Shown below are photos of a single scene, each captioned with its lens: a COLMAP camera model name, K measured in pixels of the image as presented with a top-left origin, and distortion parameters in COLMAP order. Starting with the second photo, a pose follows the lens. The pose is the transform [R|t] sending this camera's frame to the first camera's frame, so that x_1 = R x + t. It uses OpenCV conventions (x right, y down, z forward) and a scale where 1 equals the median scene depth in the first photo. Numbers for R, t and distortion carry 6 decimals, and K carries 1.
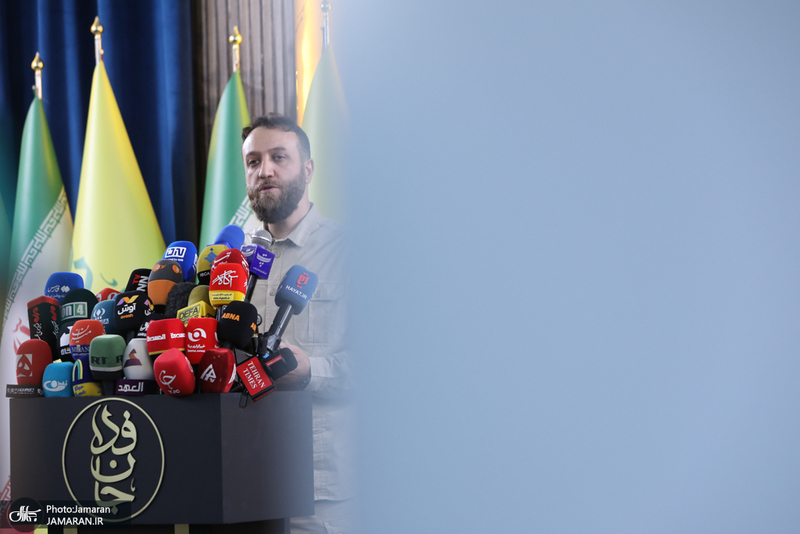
lens RADIAL K [[2965.6, 0, 400.0], [0, 2965.6, 267.0], [0, 0, 1]] dist [0.040232, 0.301070]
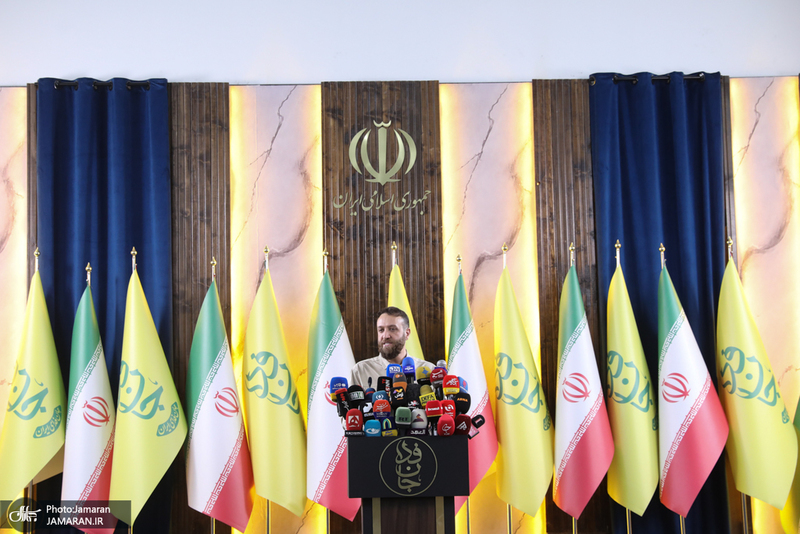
lens RADIAL K [[1585.0, 0, 398.8], [0, 1585.0, 228.6], [0, 0, 1]] dist [0.166662, 0.068865]
pose [[0.860042, 0.073601, 0.504886, -0.692488], [-0.023281, 0.994171, -0.105268, 0.015503], [-0.509691, 0.078781, 0.856743, 0.007126]]
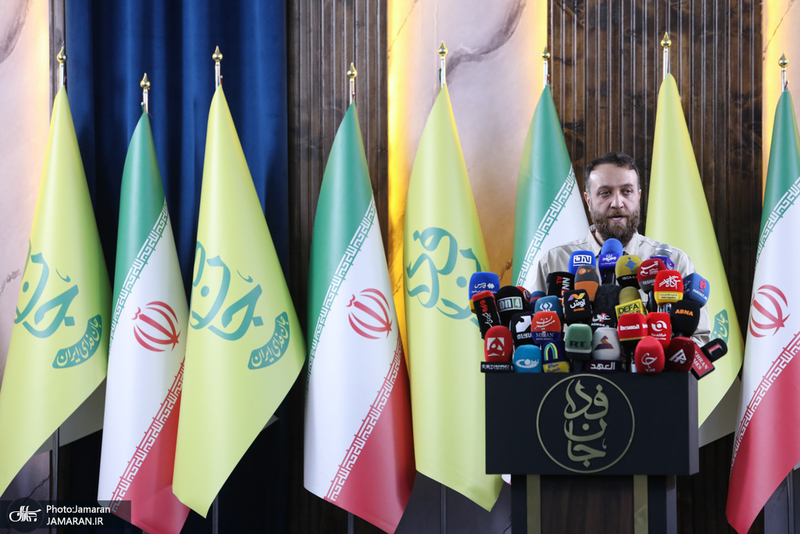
lens RADIAL K [[3085.6, 0, 400.0], [0, 3085.6, 267.0], [0, 0, 1]] dist [0.290560, 5.752453]
pose [[0.946556, 0.033843, 0.320760, -0.592280], [-0.032793, 0.999424, -0.008677, 0.012631], [-0.320869, -0.002306, 0.947121, -0.215596]]
